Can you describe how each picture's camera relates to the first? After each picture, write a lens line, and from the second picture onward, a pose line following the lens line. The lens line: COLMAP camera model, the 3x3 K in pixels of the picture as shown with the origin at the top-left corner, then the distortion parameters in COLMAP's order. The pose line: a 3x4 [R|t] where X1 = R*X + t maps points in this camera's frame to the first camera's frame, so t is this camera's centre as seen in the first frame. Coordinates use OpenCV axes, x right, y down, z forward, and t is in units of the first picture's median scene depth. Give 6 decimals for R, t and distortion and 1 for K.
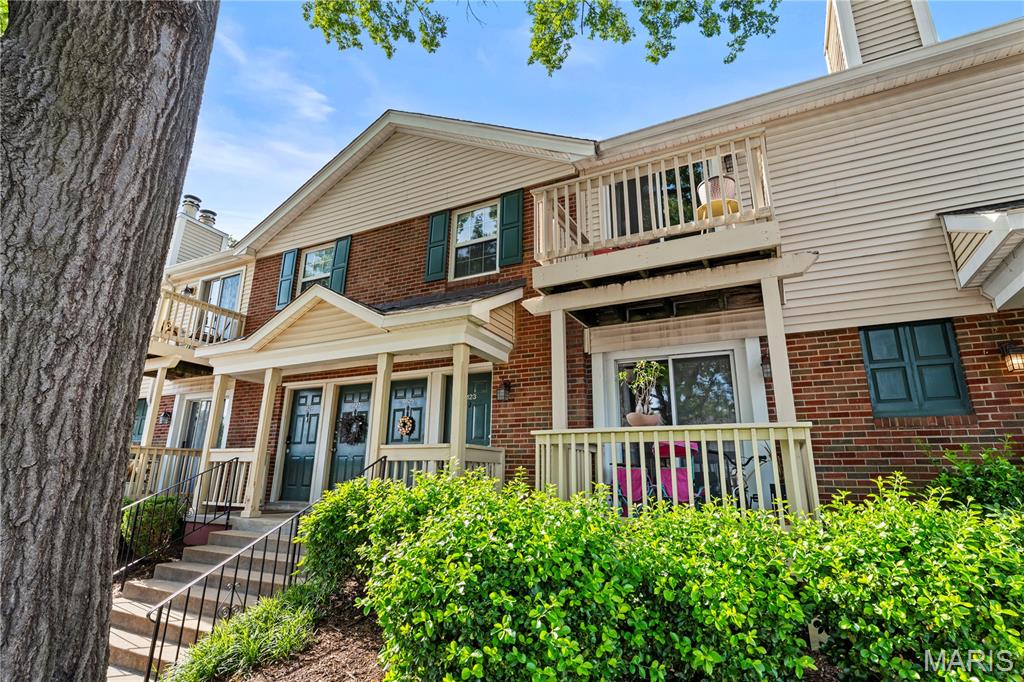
lens RADIAL K [[501.8, 0, 512.0], [0, 501.8, 341.0], [0, 0, 1]] dist [-0.002827, -0.000390]
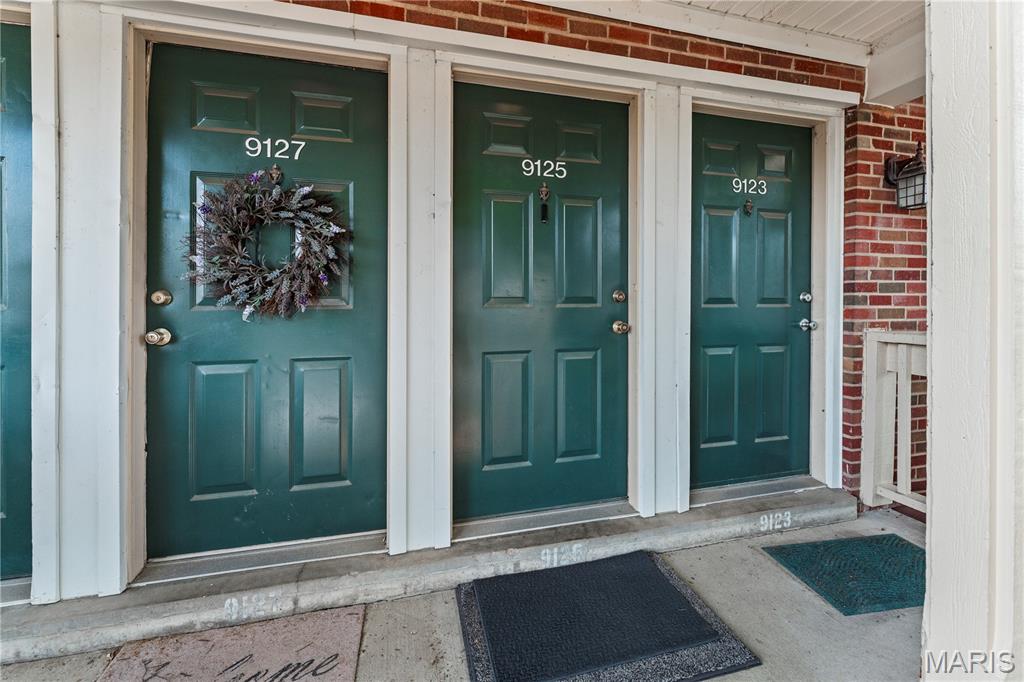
lens RADIAL K [[414.5, 0, 513.4], [0, 414.5, 299.3], [0, 0, 1]] dist [0.000458, -0.000379]
pose [[0.751444, -0.018560, 0.659536, -0.418492], [-0.167635, 0.961433, 0.218050, 0.157657], [-0.638146, -0.274413, 0.719352, 0.899538]]
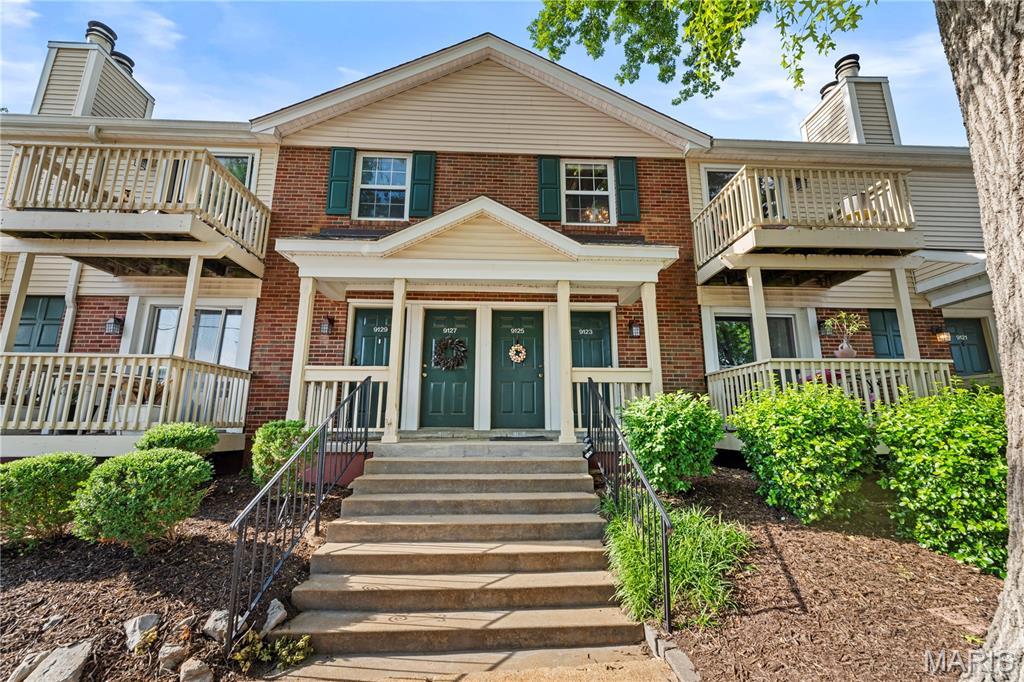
lens RADIAL K [[420.8, 0, 512.0], [0, 420.8, 341.0], [0, 0, 1]] dist [-0.002628, -0.000074]
pose [[0.867884, 0.081398, 0.490053, -0.709502], [-0.121123, 0.991385, 0.049840, 0.108432], [-0.481774, -0.102612, 0.870267, 0.265235]]
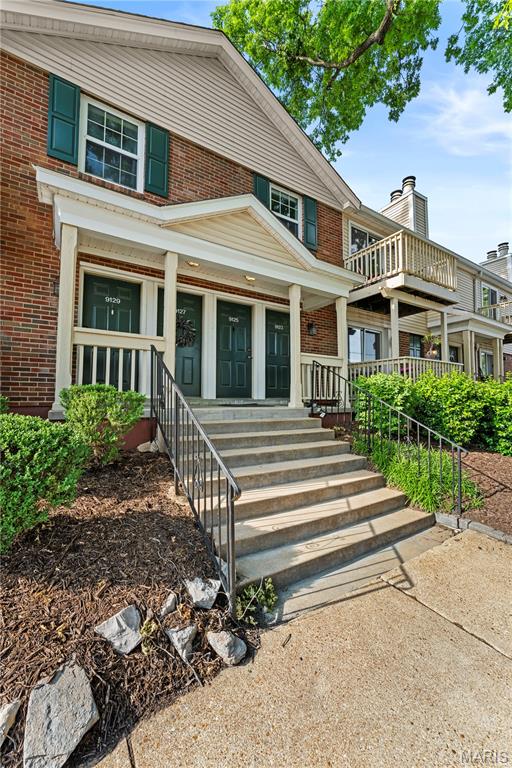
lens RADIAL K [[310.9, 0, 256.0], [0, 310.9, 384.0], [0, 0, 1]] dist [0.000458, -0.000379]
pose [[0.505965, 0.031049, 0.861995, -0.940333], [-0.227670, 0.968719, 0.098743, 0.206275], [-0.831965, -0.246211, 0.497207, 0.571292]]
